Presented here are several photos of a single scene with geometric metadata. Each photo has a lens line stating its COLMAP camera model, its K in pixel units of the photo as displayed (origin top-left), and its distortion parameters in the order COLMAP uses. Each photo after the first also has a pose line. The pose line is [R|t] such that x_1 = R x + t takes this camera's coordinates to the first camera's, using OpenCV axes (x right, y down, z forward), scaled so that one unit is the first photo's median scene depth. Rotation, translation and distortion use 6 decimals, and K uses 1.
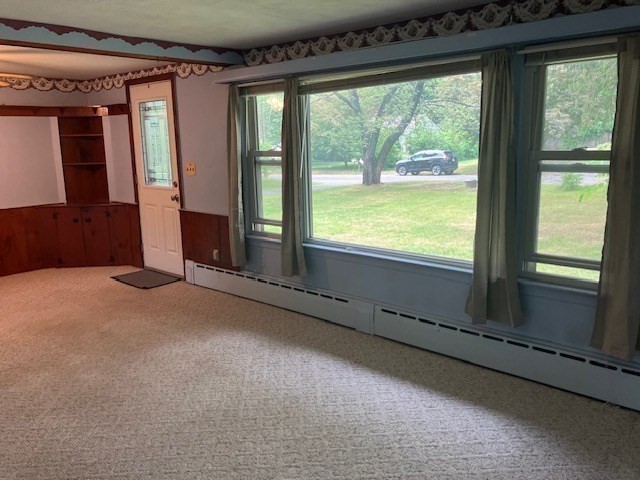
lens RADIAL K [[526.4, 0, 320.0], [0, 526.4, 240.0], [0, 0, 1]] dist [0.029605, -0.008145]
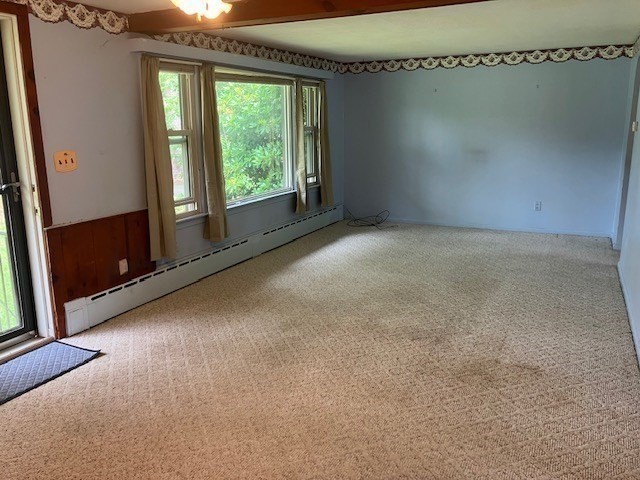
lens RADIAL K [[526.4, 0, 320.0], [0, 526.4, 240.0], [0, 0, 1]] dist [0.029605, -0.008145]
pose [[-0.283738, -0.195855, 0.938687, -1.149765], [0.191219, 0.947701, 0.255536, -0.175354], [-0.939643, 0.252000, -0.231447, 1.027593]]
